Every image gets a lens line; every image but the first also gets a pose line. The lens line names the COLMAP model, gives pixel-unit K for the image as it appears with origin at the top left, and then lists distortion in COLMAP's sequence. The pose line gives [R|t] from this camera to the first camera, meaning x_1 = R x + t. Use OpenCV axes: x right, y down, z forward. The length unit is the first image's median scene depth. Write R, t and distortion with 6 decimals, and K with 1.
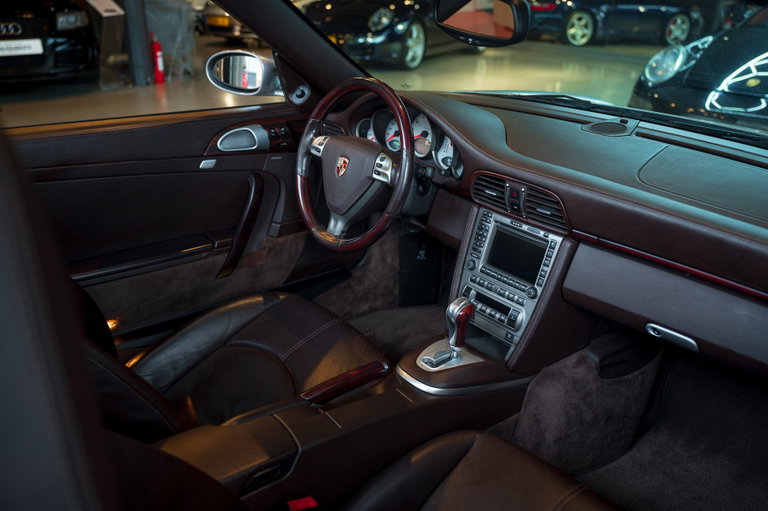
lens RADIAL K [[650.2, 0, 381.6], [0, 650.2, 255.4], [0, 0, 1]] dist [-0.001239, 0.003170]
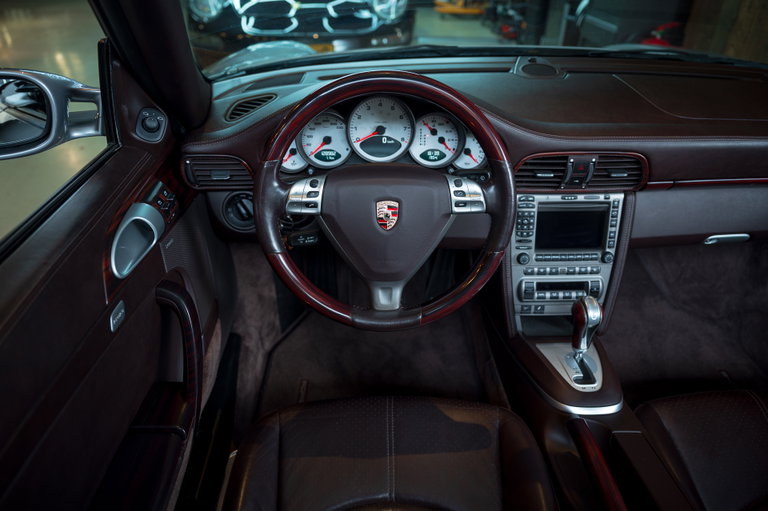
lens RADIAL K [[518.5, 0, 378.5], [0, 518.5, 252.3], [0, 0, 1]] dist [0.005502, 0.000020]
pose [[0.593111, -0.446633, 0.669880, -0.466207], [0.322808, 0.894139, 0.310340, -0.286975], [-0.737574, 0.032177, 0.674500, 0.693596]]
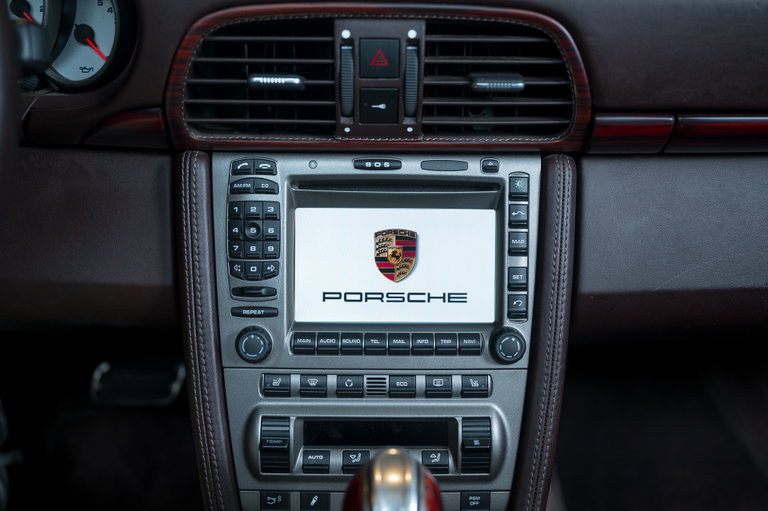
lens RADIAL K [[764.2, 0, 384.5], [0, 764.2, 252.9], [0, 0, 1]] dist [-0.008837, 0.000000]
pose [[0.621176, -0.273035, 0.734569, -0.073562], [0.316795, 0.944830, 0.083295, -0.036783], [-0.716785, 0.180967, 0.673402, 0.739974]]
